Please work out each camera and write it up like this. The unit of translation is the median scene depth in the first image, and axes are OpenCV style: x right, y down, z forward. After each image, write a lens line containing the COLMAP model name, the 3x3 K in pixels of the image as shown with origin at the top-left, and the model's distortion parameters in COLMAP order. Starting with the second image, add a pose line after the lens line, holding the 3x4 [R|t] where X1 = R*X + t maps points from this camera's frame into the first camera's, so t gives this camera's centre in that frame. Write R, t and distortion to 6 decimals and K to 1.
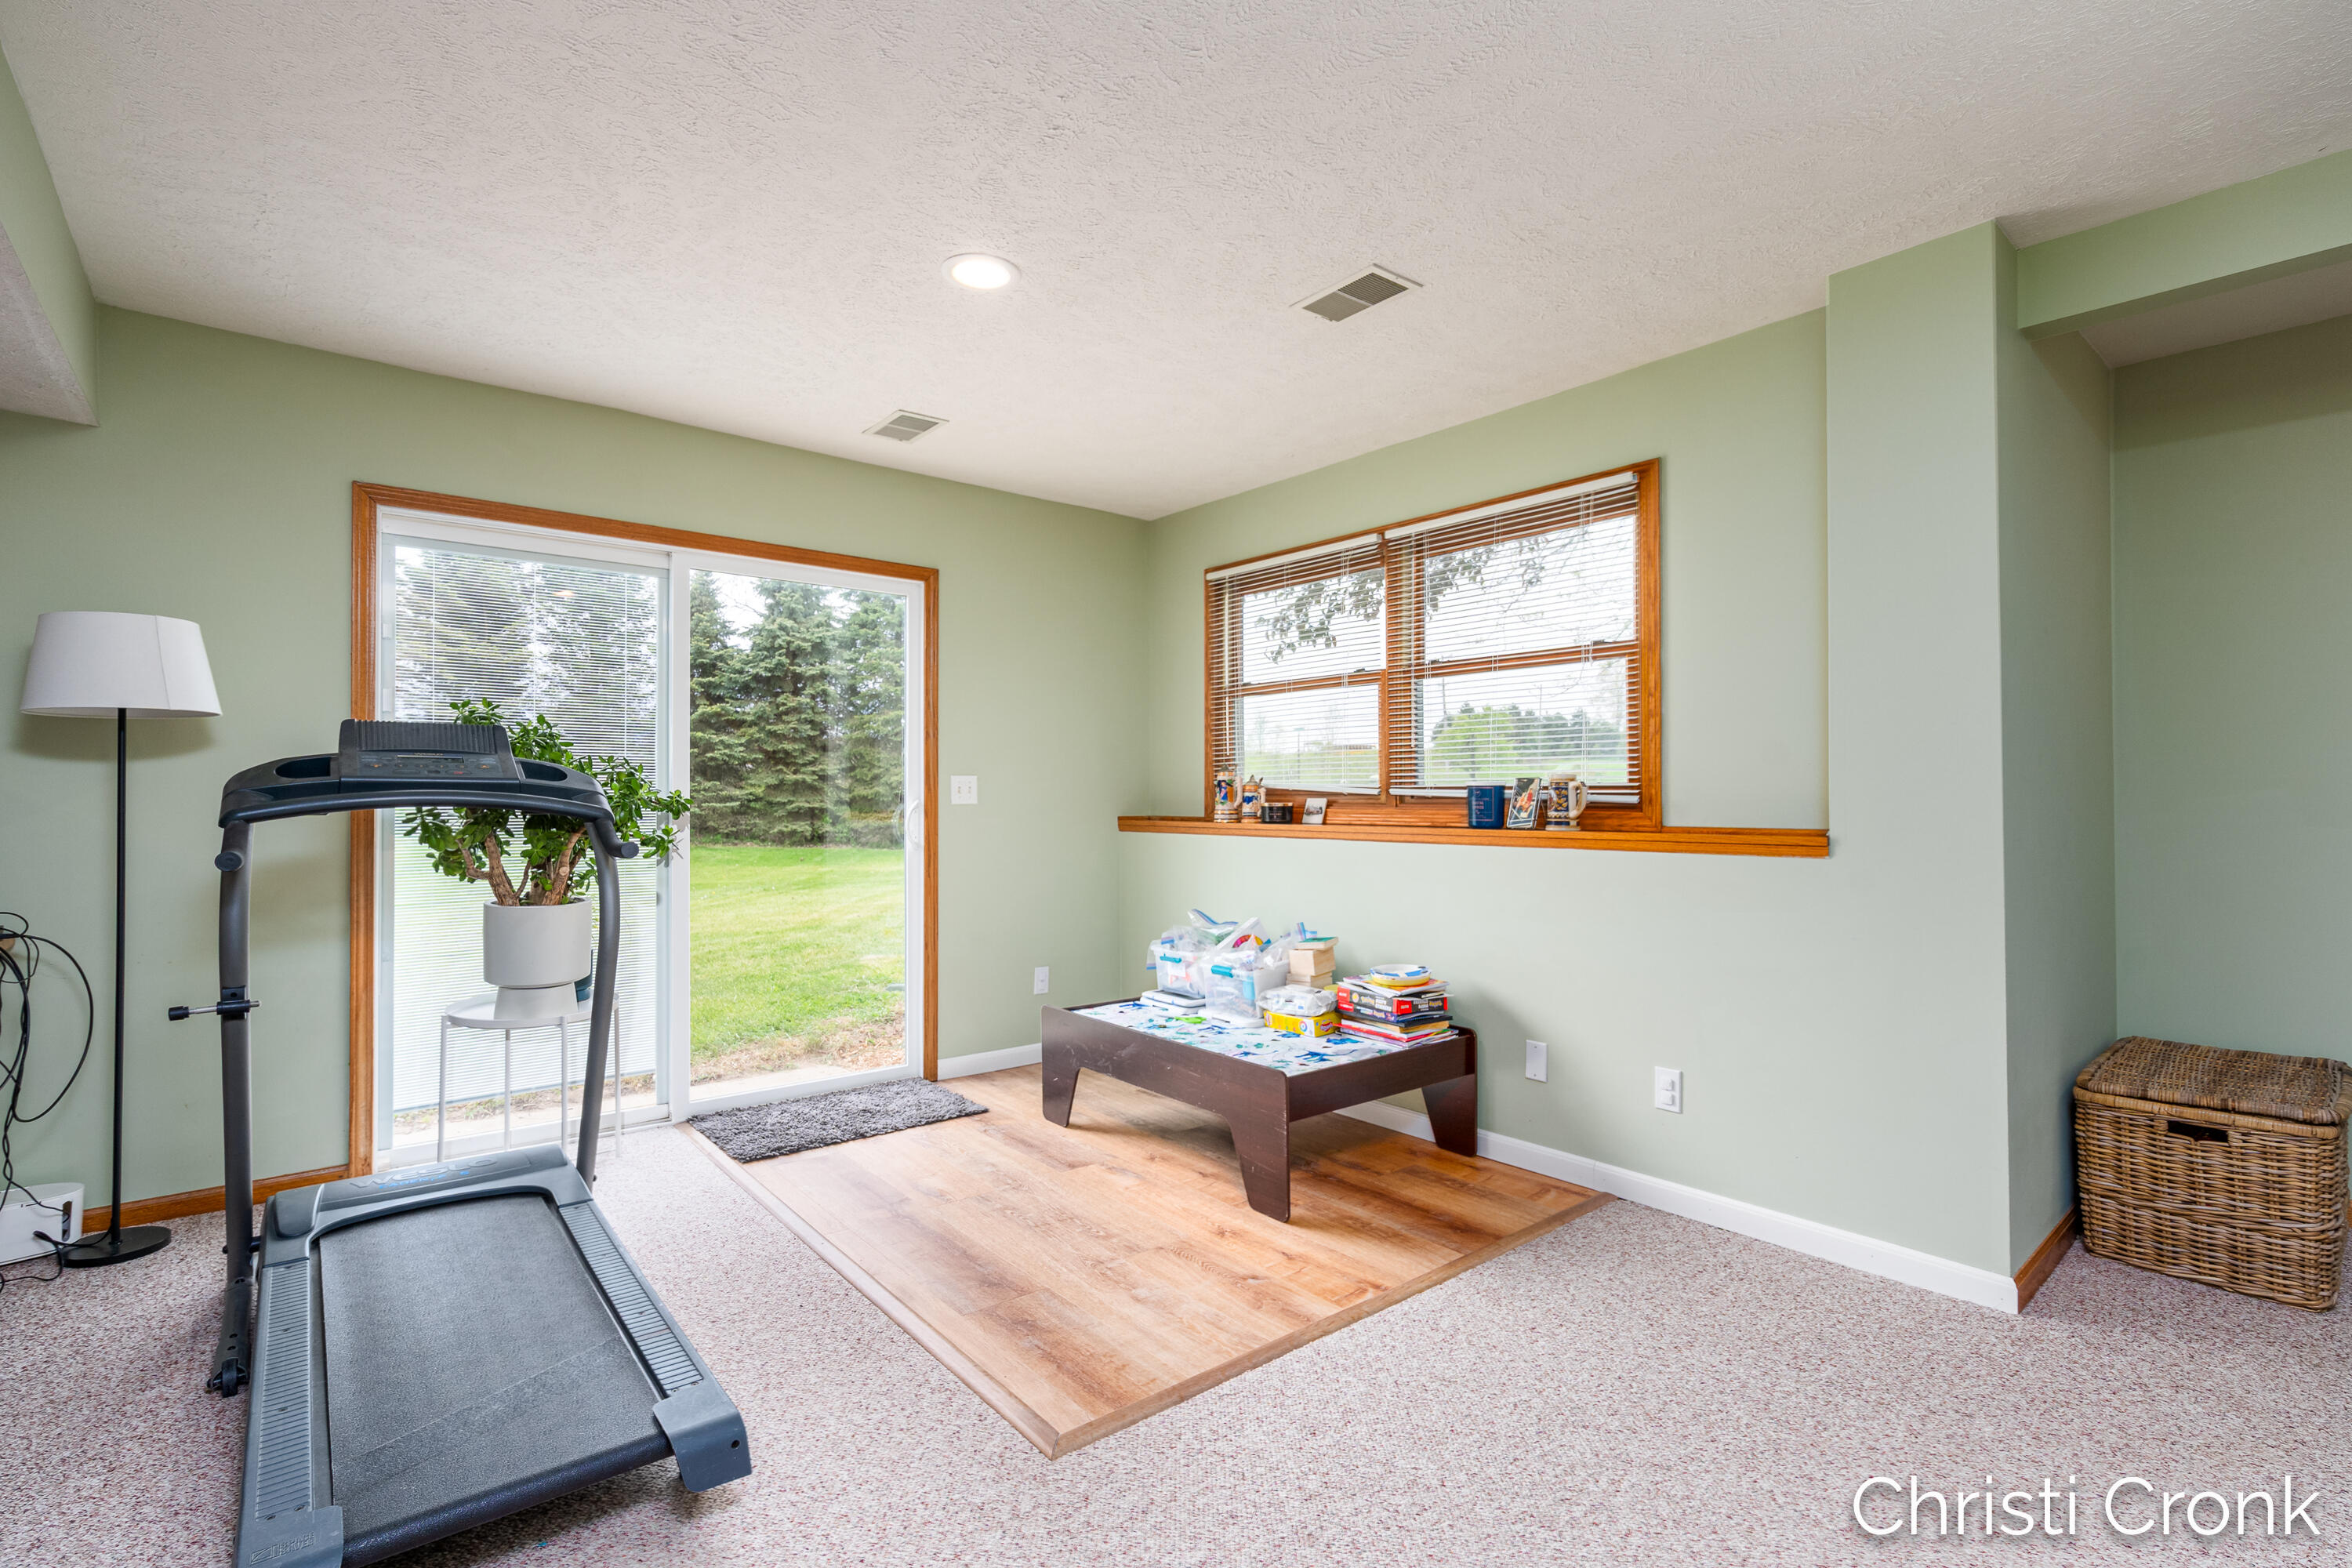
lens RADIAL K [[1086.3, 0, 1176.4], [0, 1086.3, 788.0], [0, 0, 1]] dist [-0.007970, 0.003647]
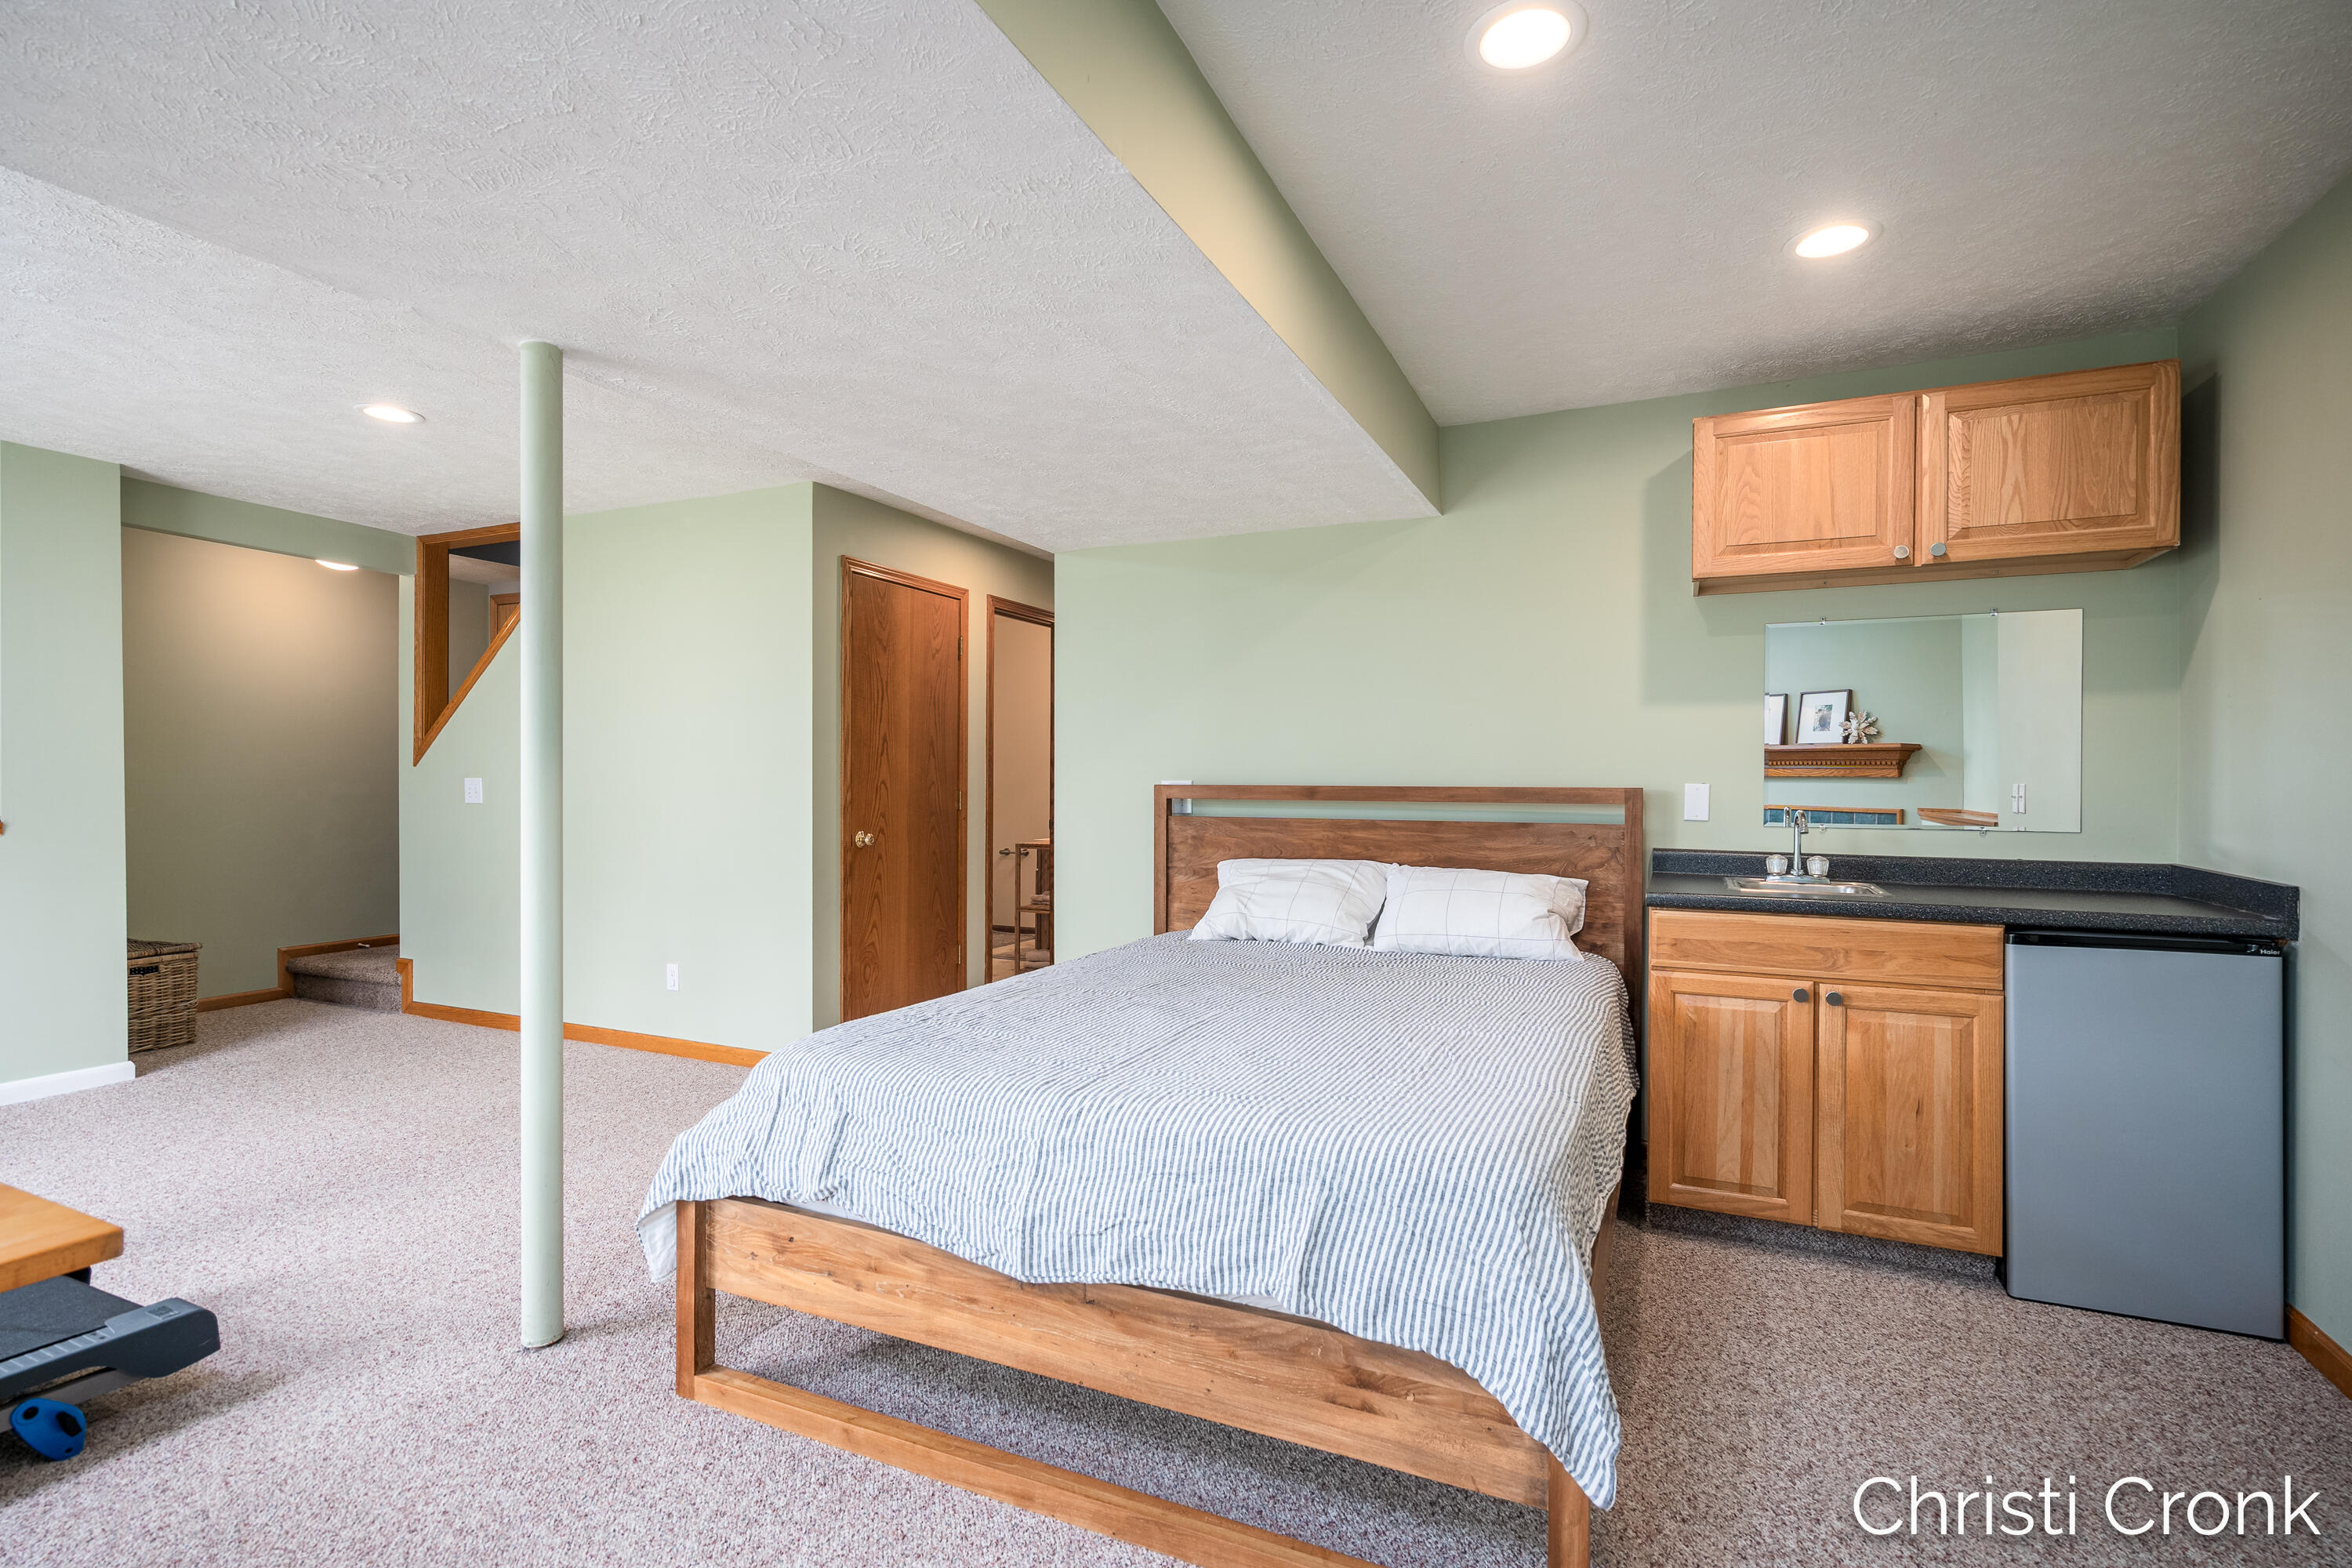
lens RADIAL K [[1086.3, 0, 1172.6], [0, 1086.3, 784.6], [0, 0, 1]] dist [-0.007970, 0.003647]
pose [[-0.433596, -0.004643, 0.901095, -1.551638], [-0.009473, 0.999955, 0.000595, -0.022034], [-0.901057, -0.008278, -0.433621, 0.216435]]
